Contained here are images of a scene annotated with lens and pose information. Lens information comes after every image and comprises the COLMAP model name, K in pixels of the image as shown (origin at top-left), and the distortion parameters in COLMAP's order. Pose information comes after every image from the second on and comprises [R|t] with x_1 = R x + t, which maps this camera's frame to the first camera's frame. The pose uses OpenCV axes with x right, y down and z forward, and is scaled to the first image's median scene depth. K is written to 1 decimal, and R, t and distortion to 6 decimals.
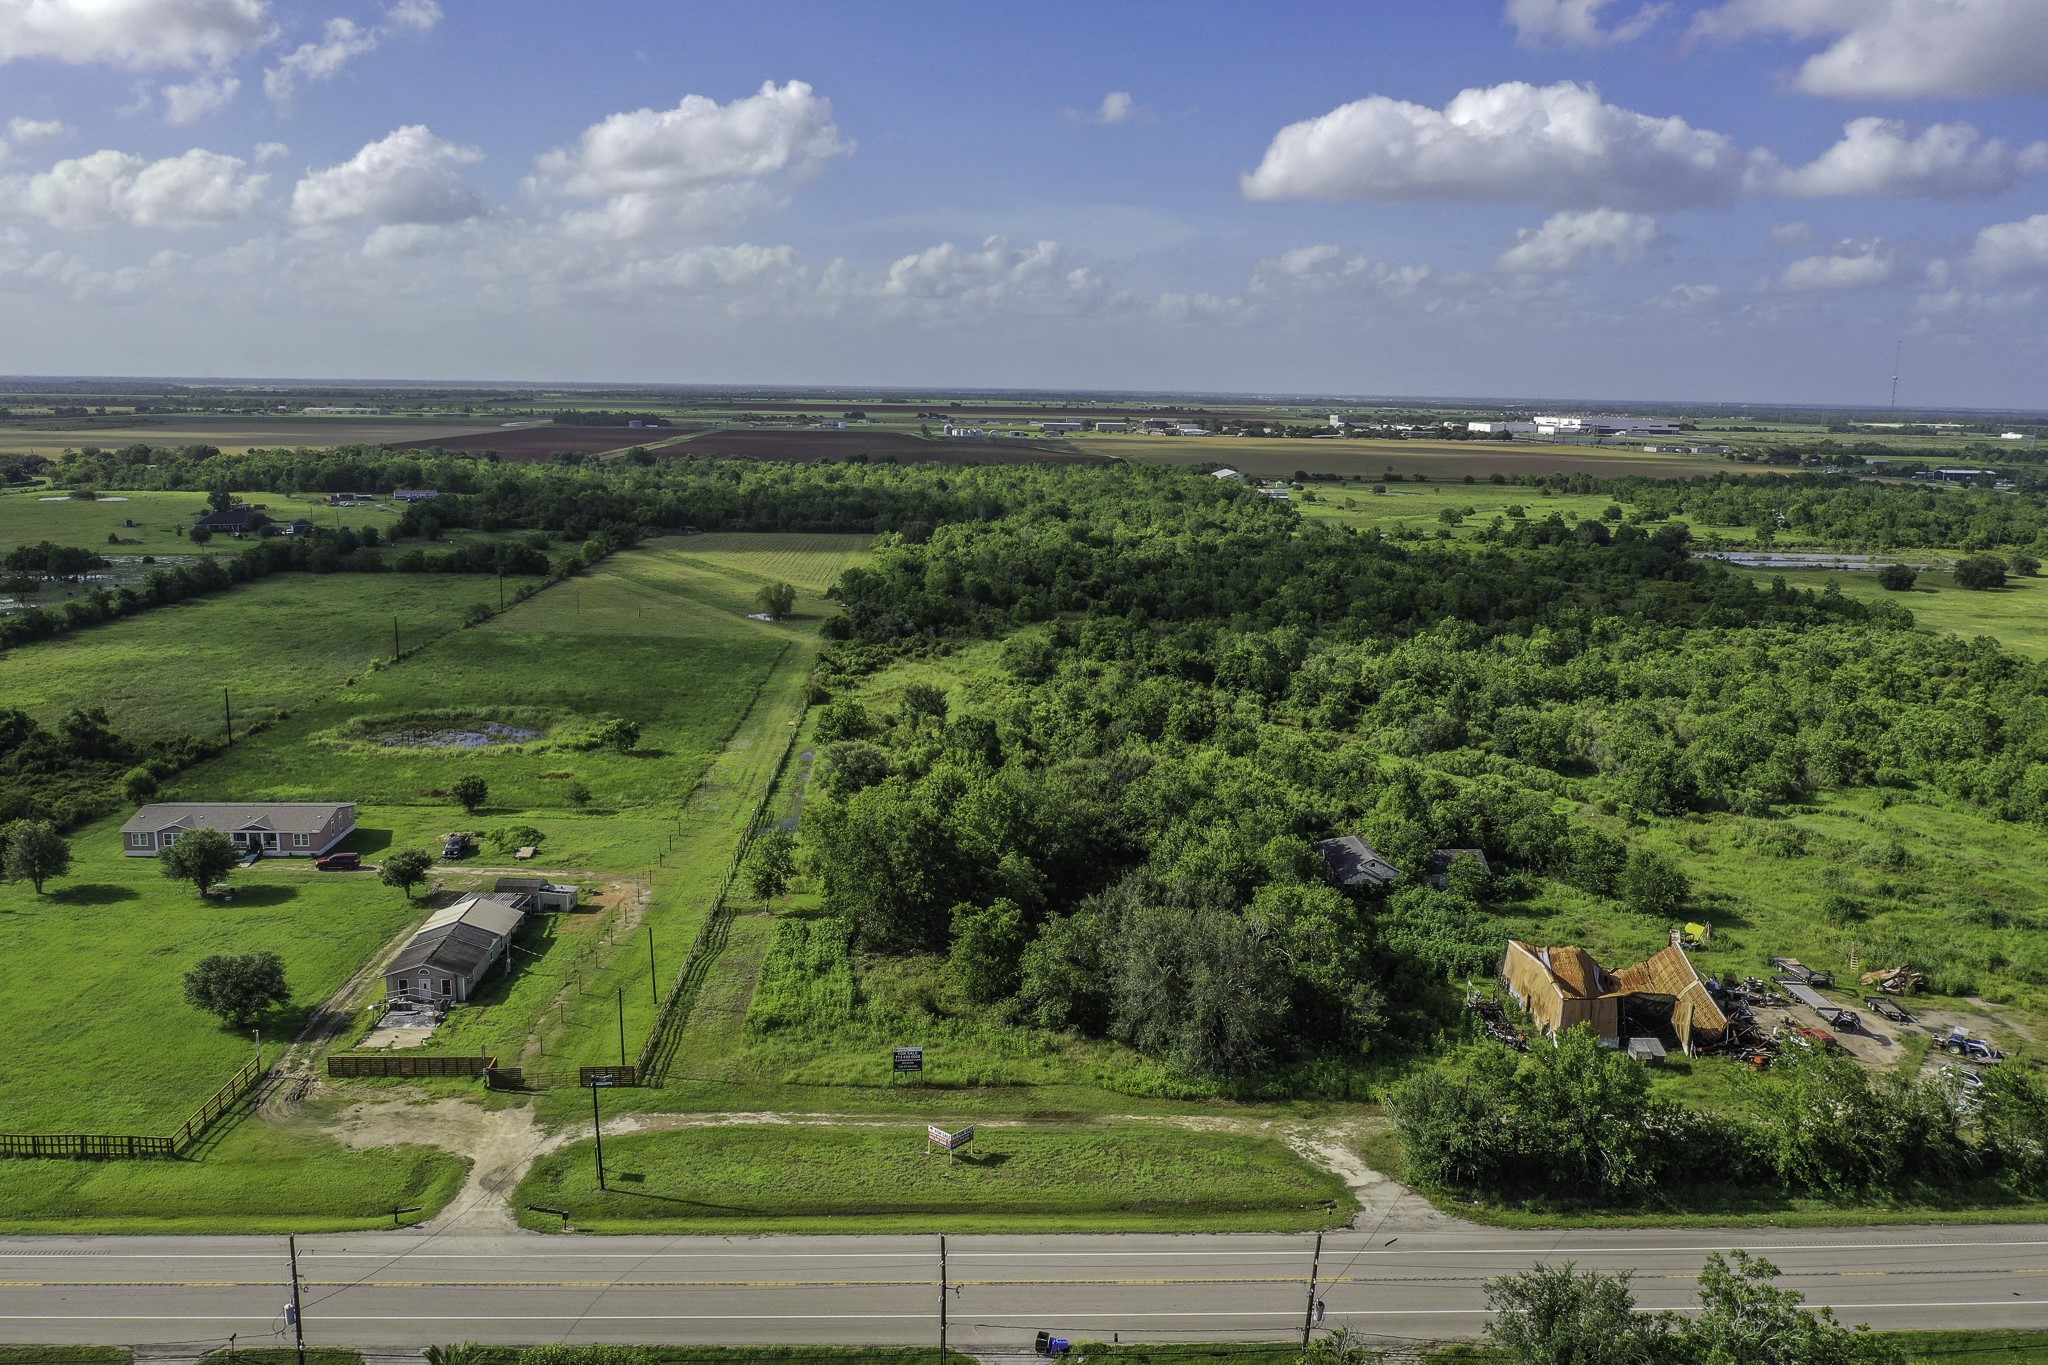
lens RADIAL K [[1601.2, 0, 1010.4], [0, 1601.2, 672.9], [0, 0, 1]] dist [-0.018642, 0.000288]
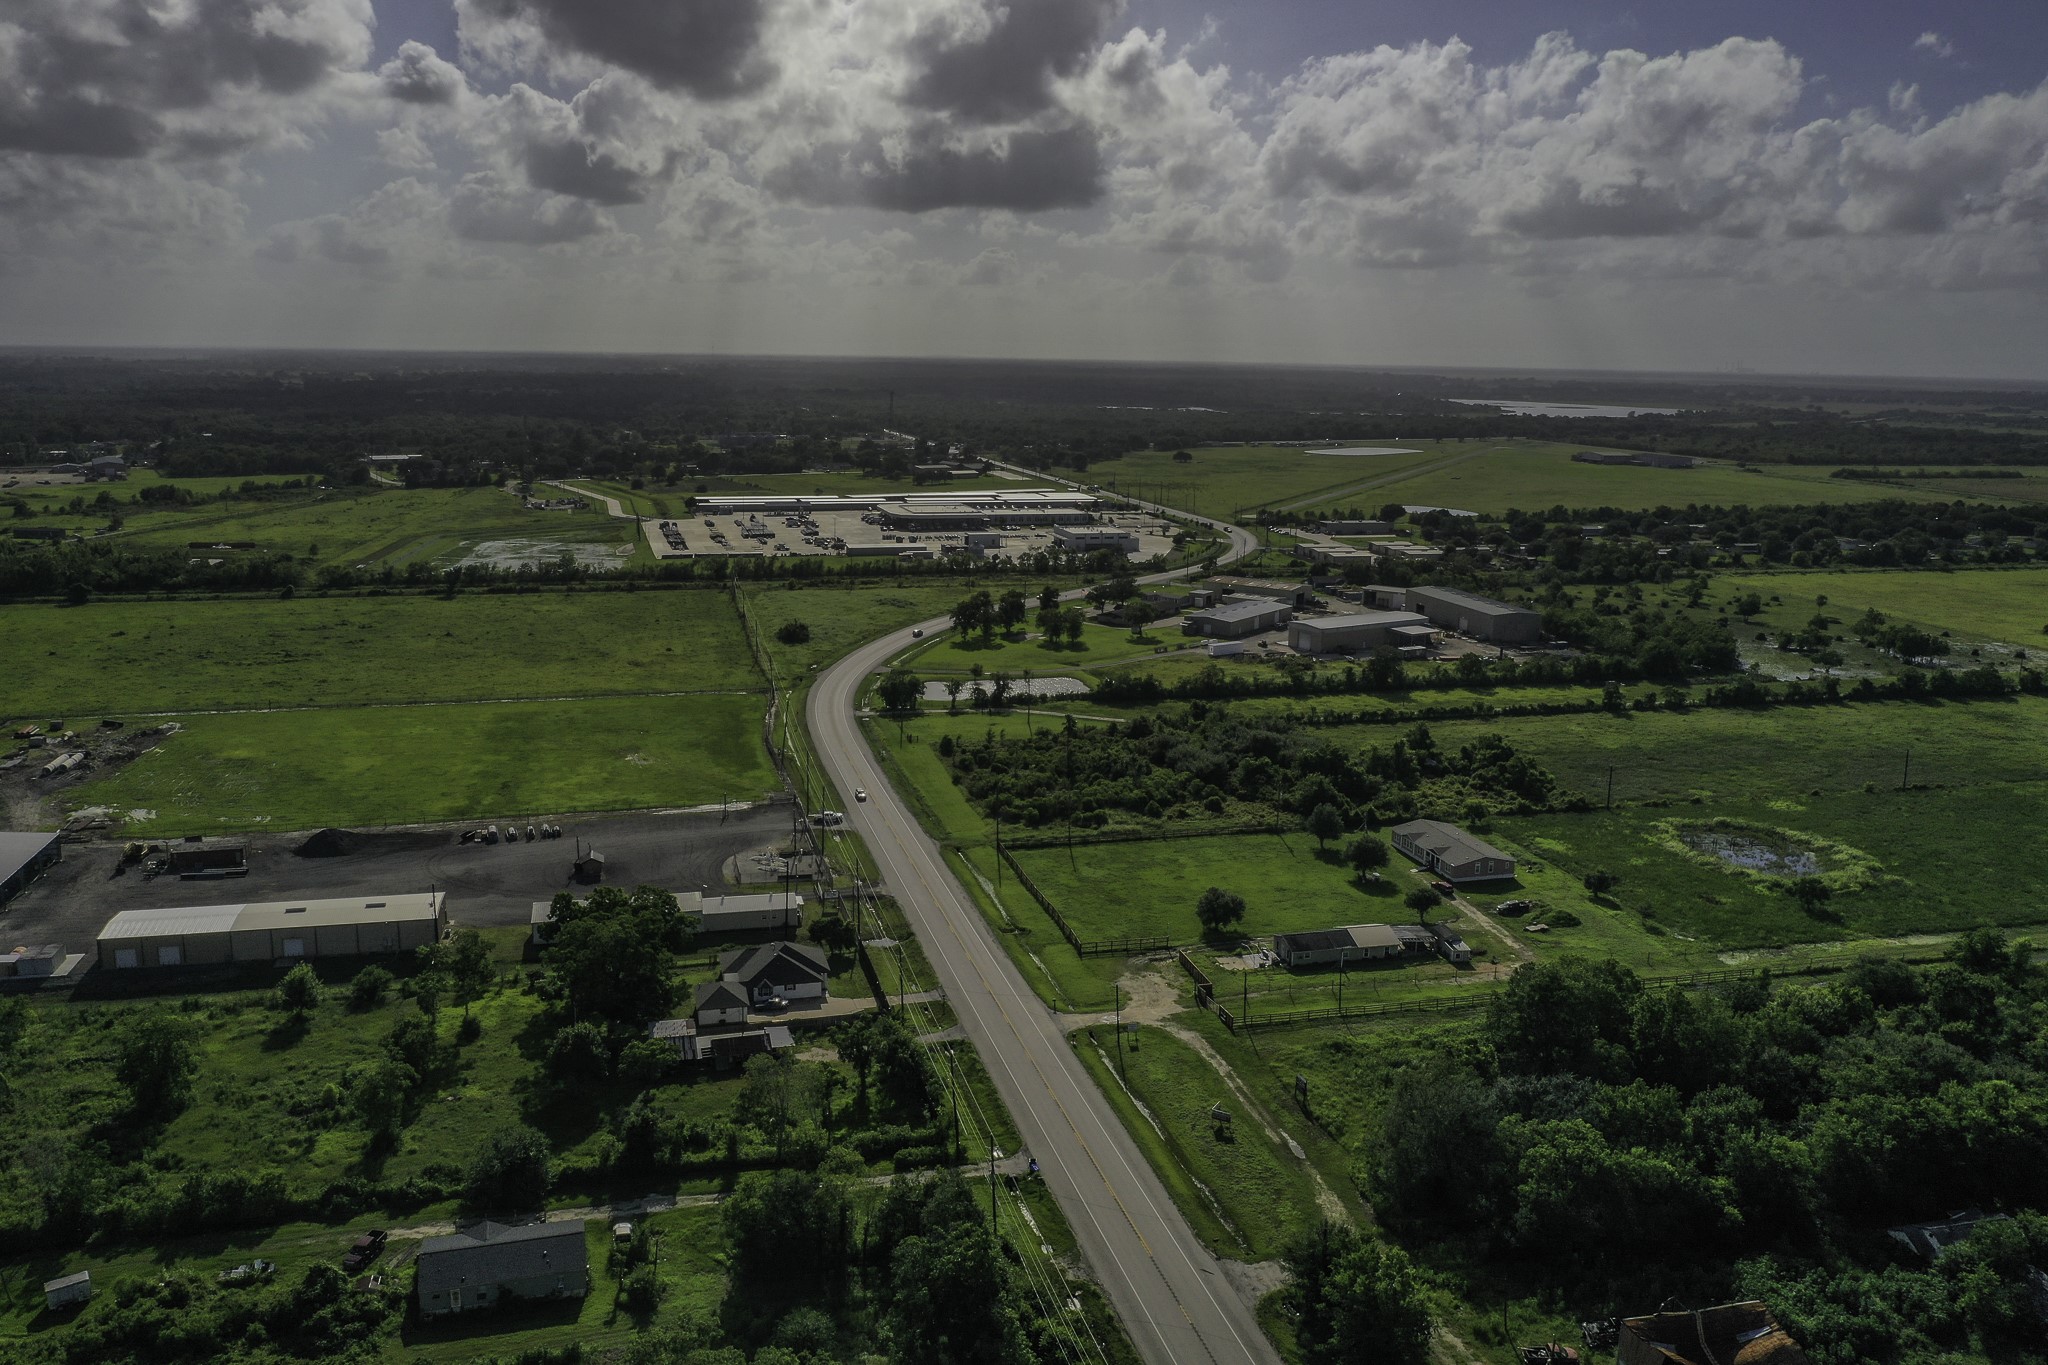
lens RADIAL K [[1601.2, 0, 1044.7], [0, 1601.2, 678.6], [0, 0, 1]] dist [-0.018642, 0.000288]
pose [[0.223160, 0.186270, -0.956819, 0.690457], [-0.188191, 0.971339, 0.145204, -0.169673], [0.956443, 0.147661, 0.251819, 0.172473]]
